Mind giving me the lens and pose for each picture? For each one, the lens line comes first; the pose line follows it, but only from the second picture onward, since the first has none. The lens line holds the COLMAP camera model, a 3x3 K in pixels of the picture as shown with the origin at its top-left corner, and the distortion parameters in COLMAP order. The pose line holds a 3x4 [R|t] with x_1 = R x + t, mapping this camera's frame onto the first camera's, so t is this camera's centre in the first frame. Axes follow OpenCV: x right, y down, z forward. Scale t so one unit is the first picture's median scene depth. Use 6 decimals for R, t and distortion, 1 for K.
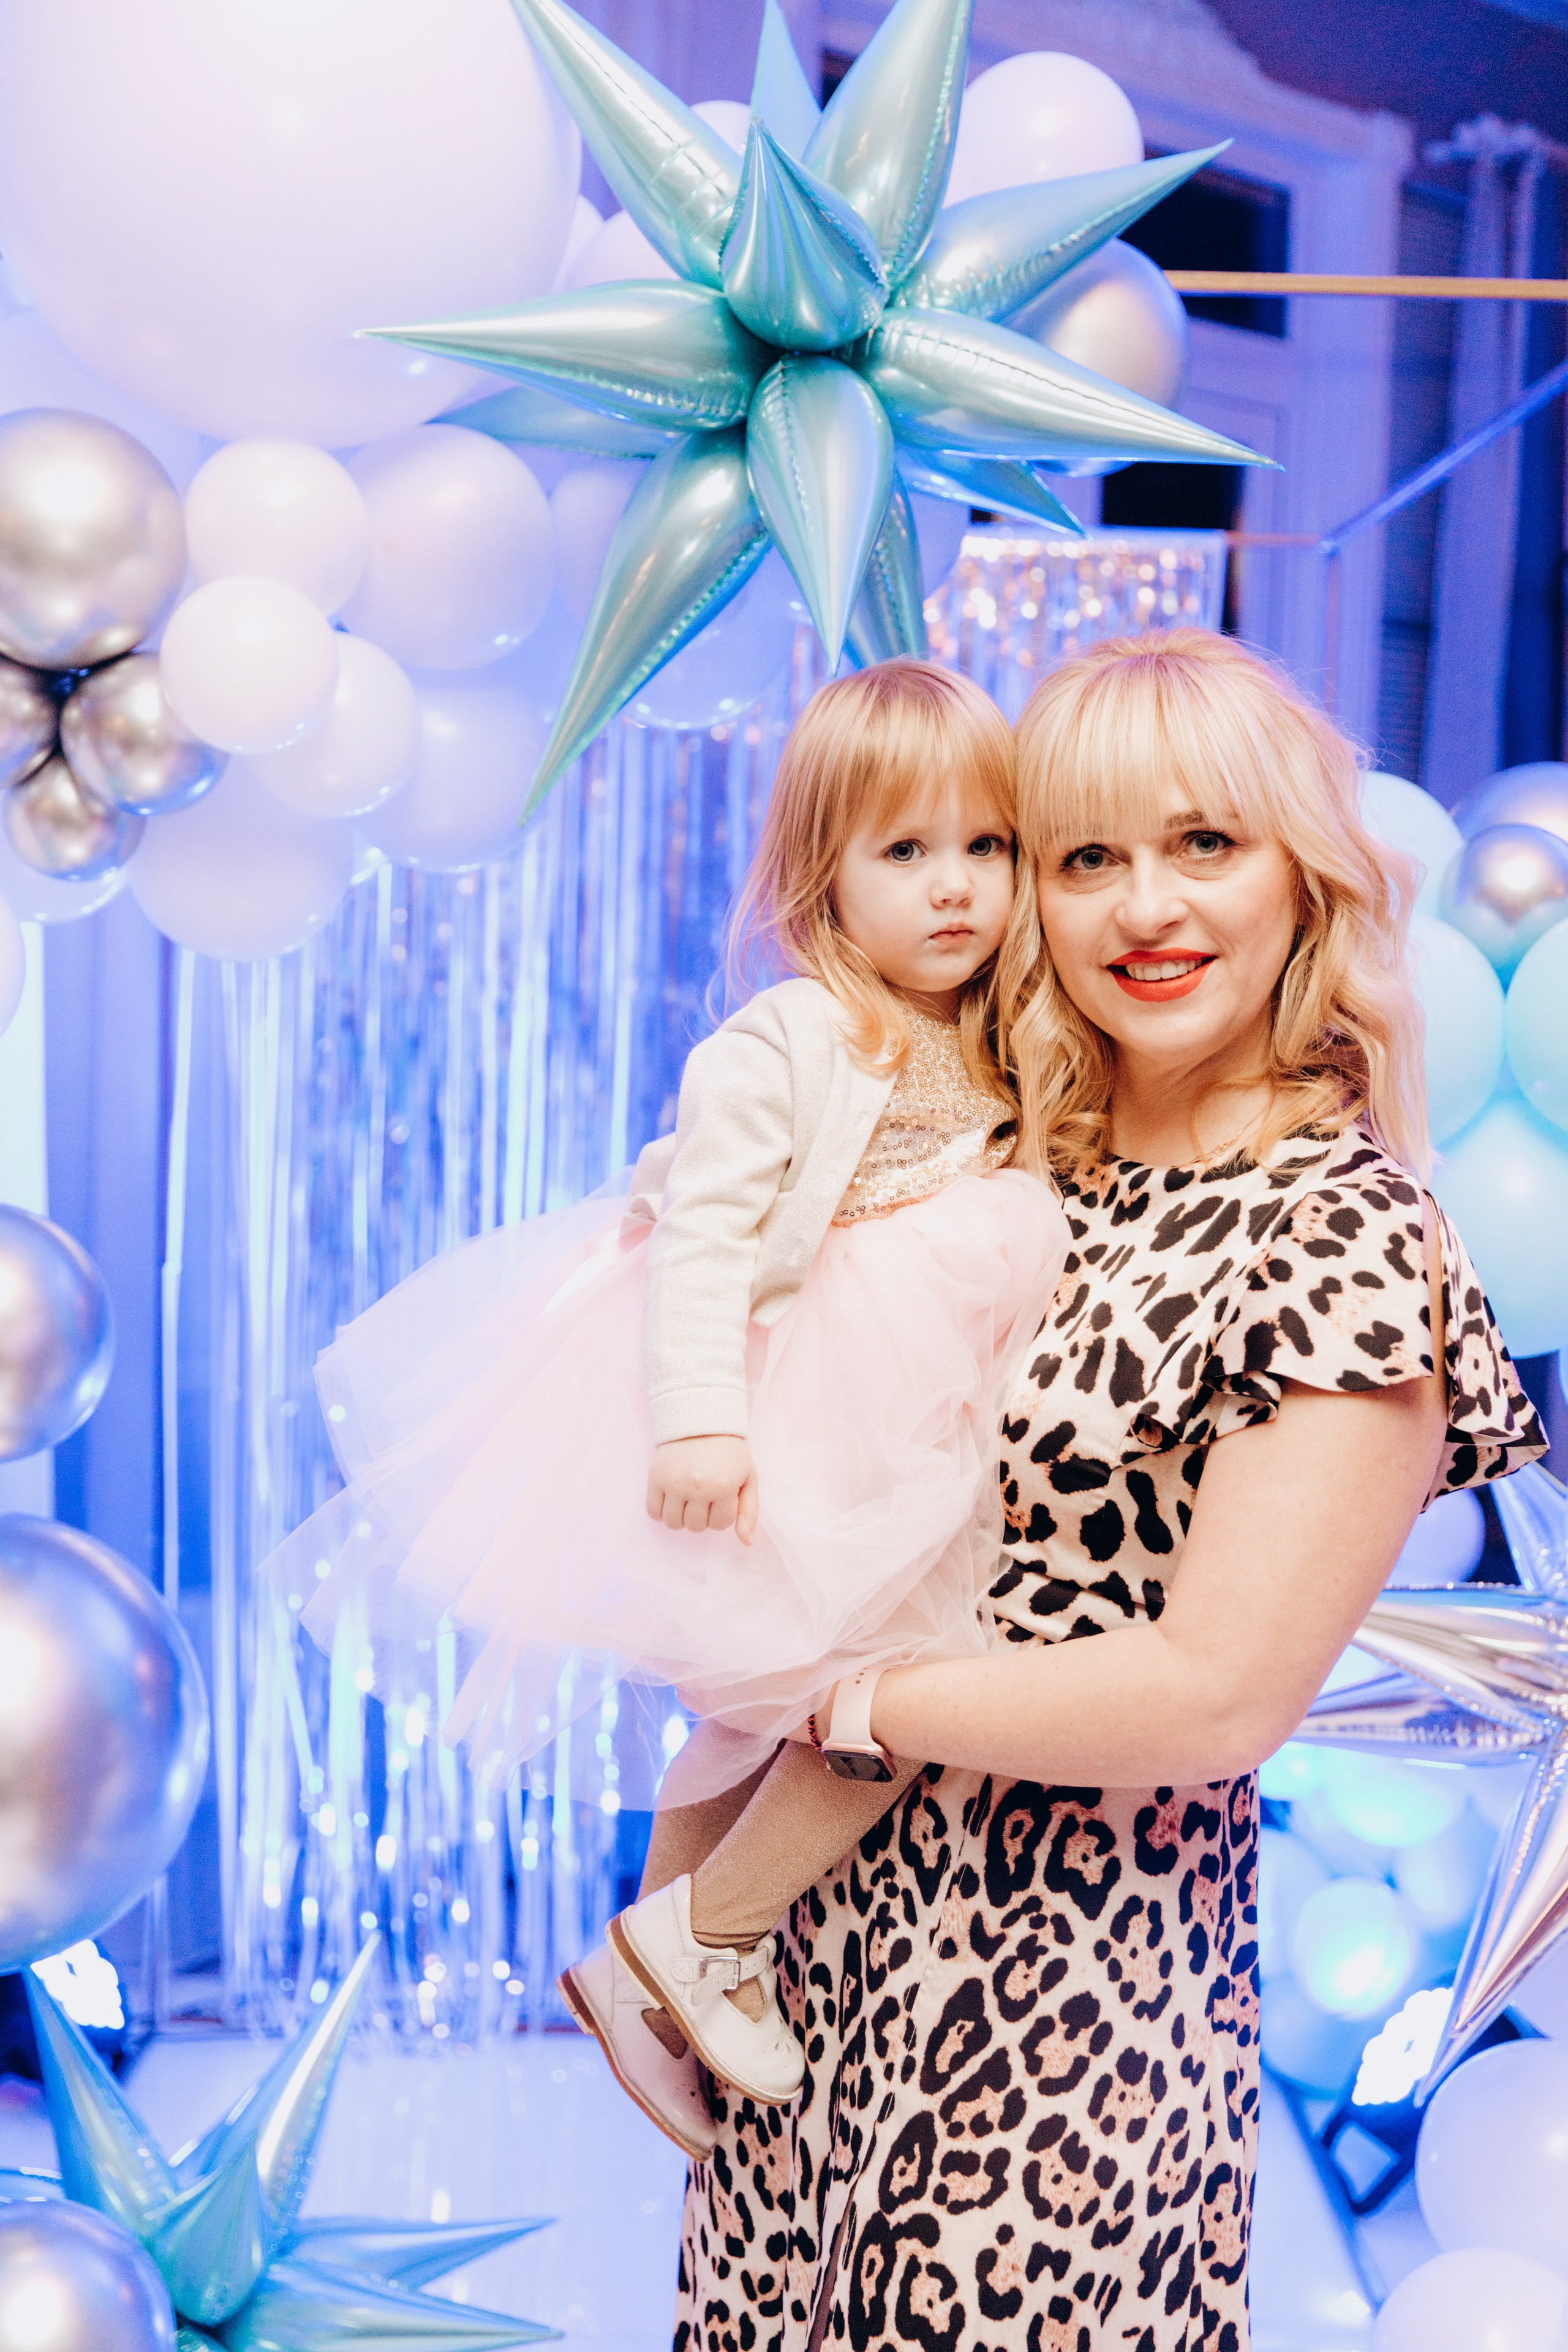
lens RADIAL K [[2964.1, 0, 772.6], [0, 2964.1, 1218.1], [0, 0, 1]] dist [-0.020464, 0.000000]
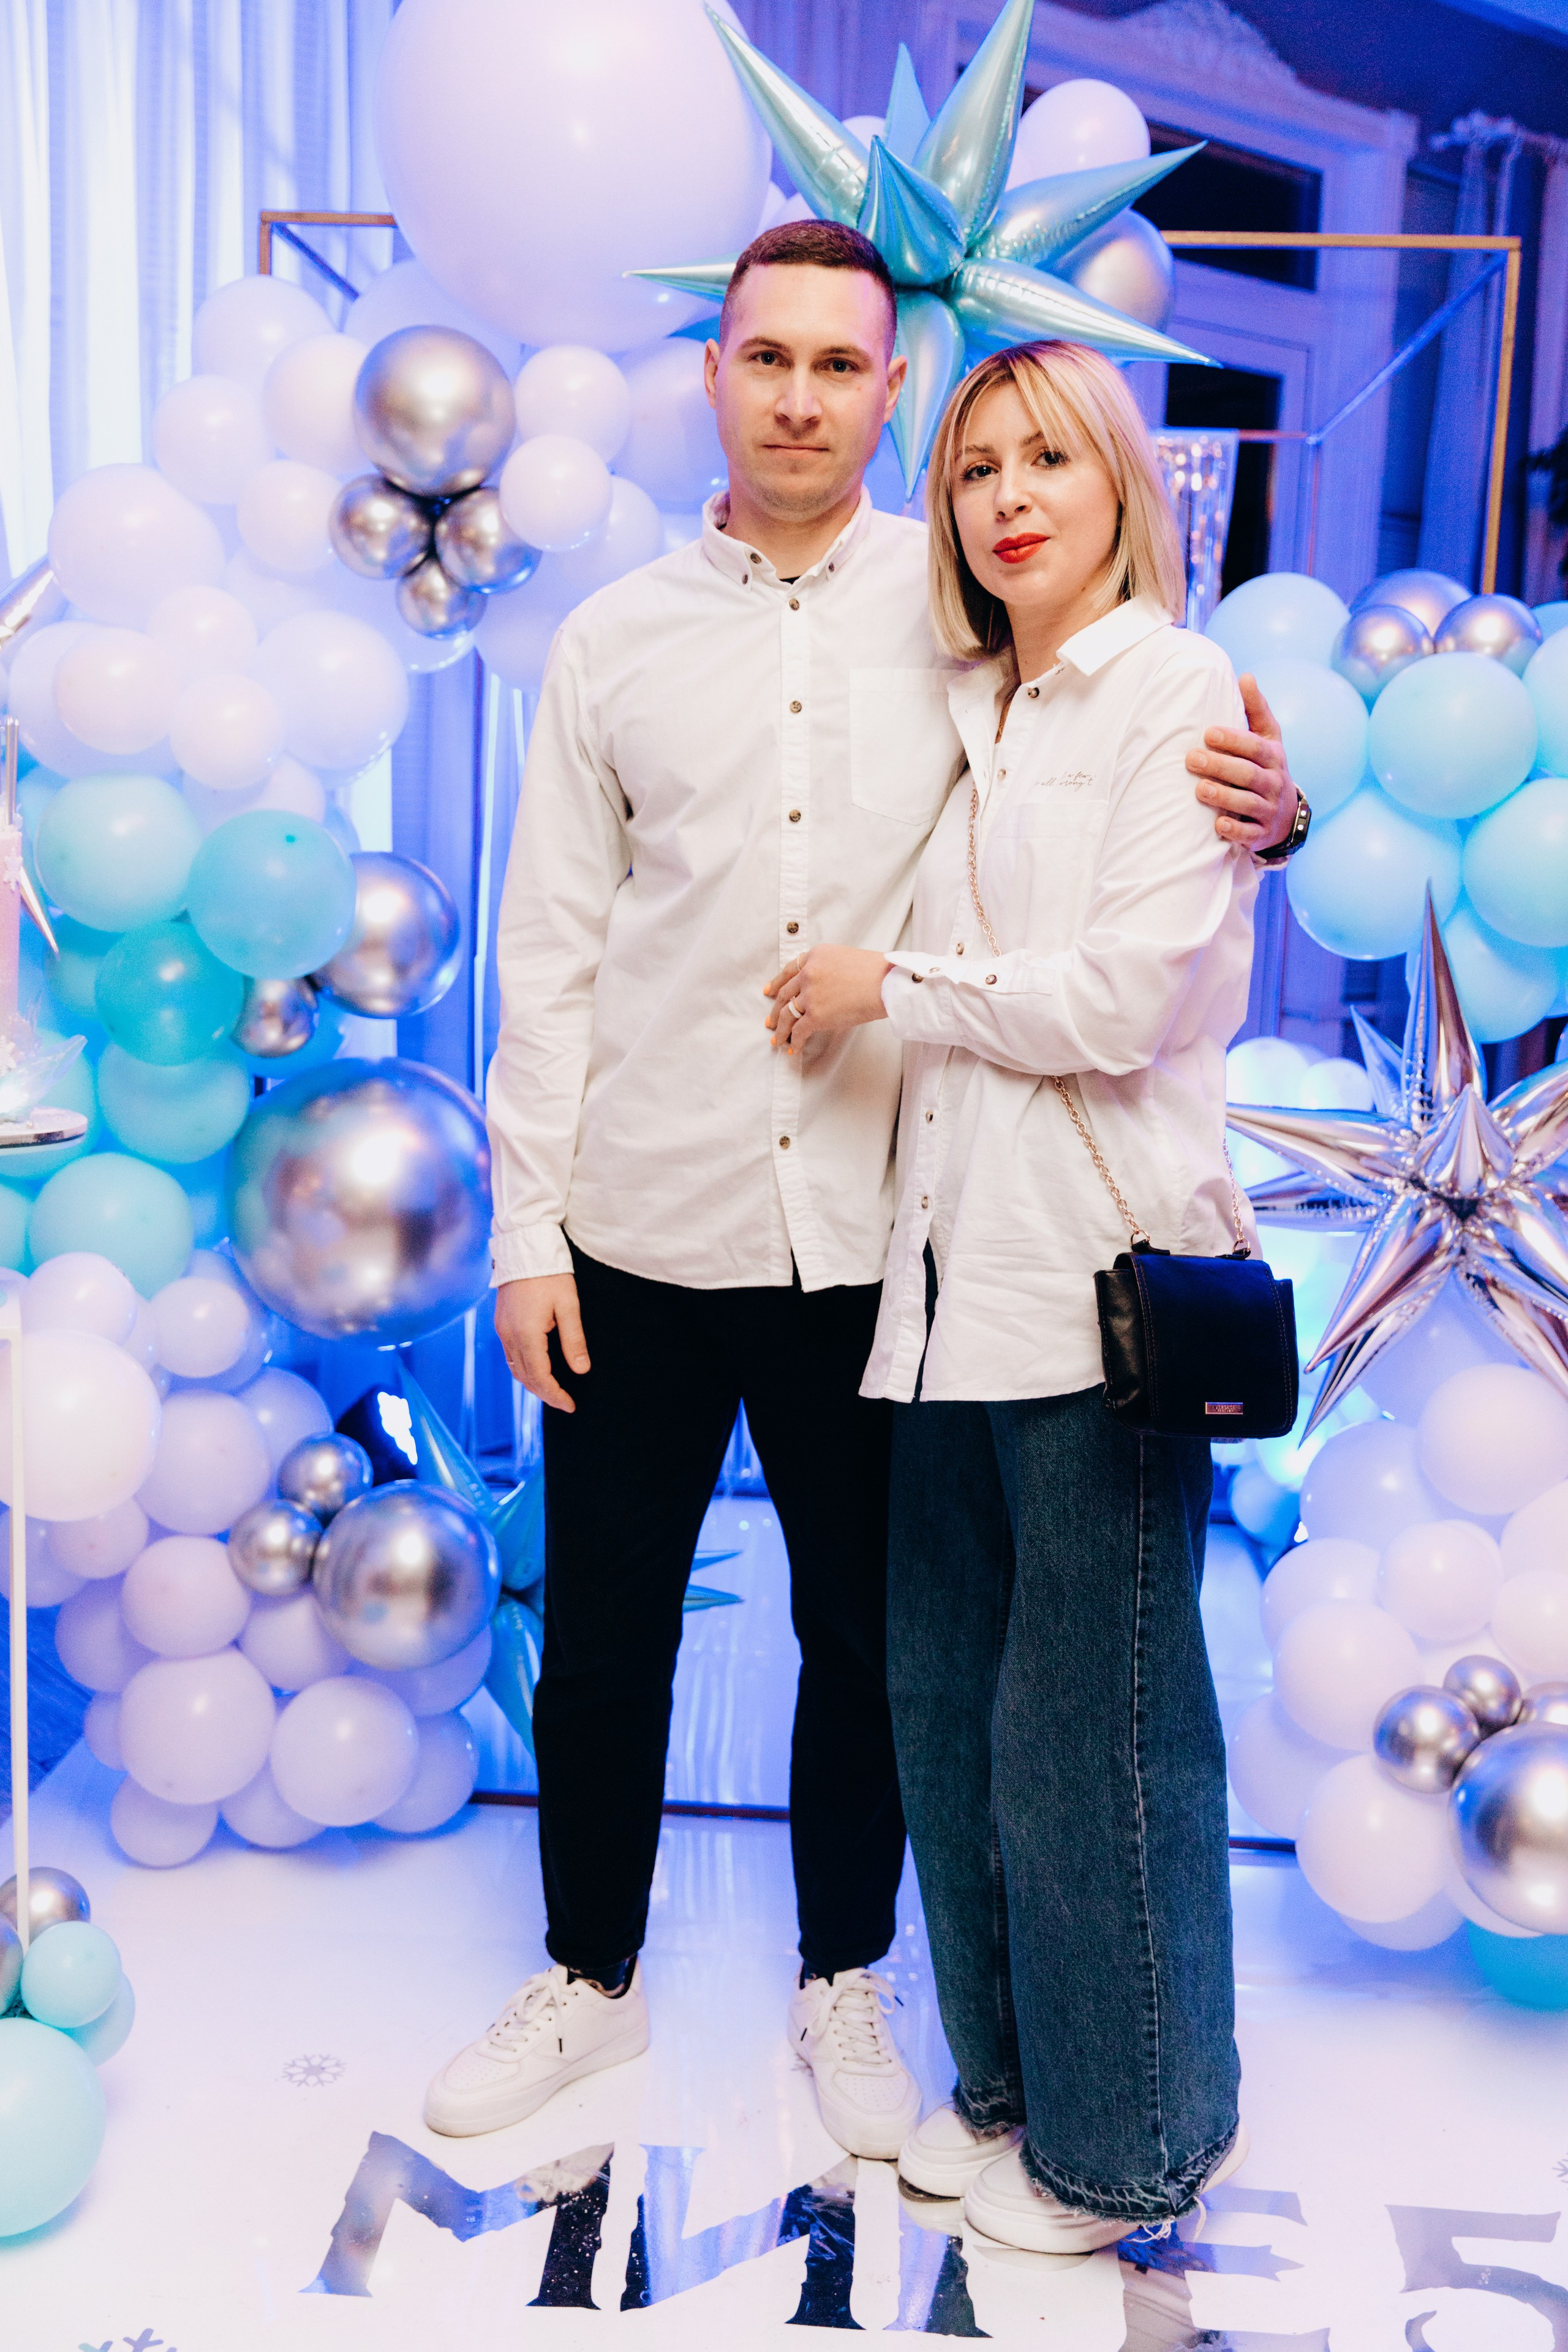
lens RADIAL K [[2339.1, 0, 776.9], [0, 2339.1, 1172.0], [0, 0, 1]] dist [0.010119, 0.000000]
pose [[0.997831, 0.018303, -0.063239, 0.023519], [-0.014041, 0.997641, 0.067193, 0.081276], [0.064320, -0.066160, 0.995734, -0.235327]]
